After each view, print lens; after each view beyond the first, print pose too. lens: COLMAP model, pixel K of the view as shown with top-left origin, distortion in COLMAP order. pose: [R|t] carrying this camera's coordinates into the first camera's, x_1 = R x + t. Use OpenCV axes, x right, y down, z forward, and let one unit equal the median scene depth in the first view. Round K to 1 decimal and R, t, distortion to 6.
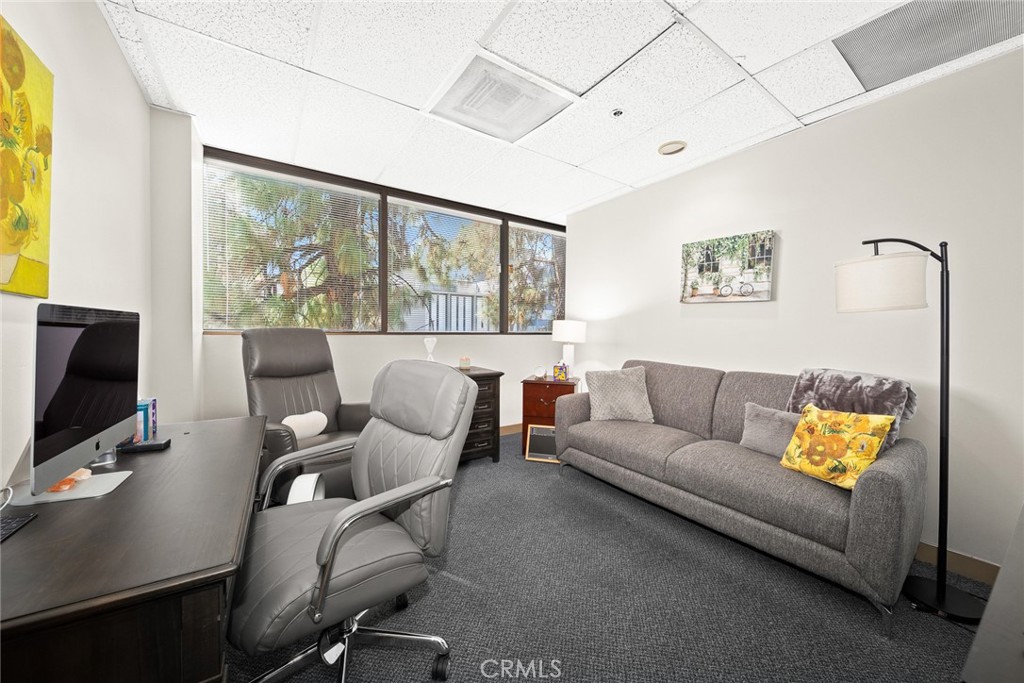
lens RADIAL K [[352.3, 0, 512.7], [0, 352.3, 335.5], [0, 0, 1]] dist [0.000000, 0.000002]
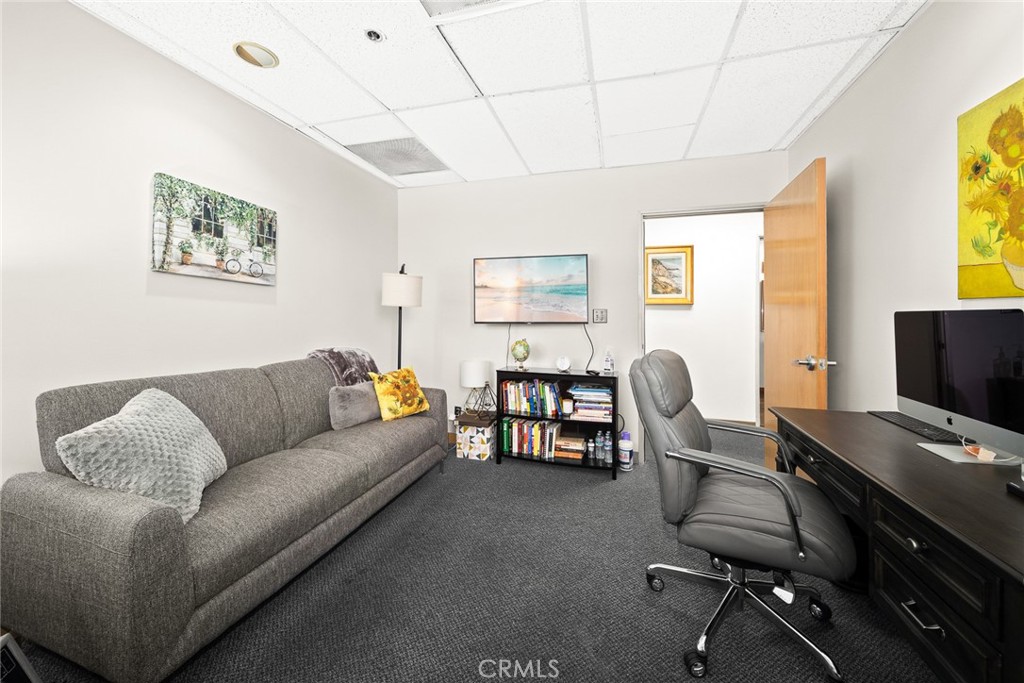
lens RADIAL K [[363.9, 0, 517.2], [0, 363.9, 310.4], [0, 0, 1]] dist [-0.001883, 0.000073]
pose [[-0.630431, -0.002663, 0.776241, -0.408835], [-0.003422, 0.999994, 0.000651, -0.031858], [-0.776238, -0.002245, -0.630436, 1.012907]]
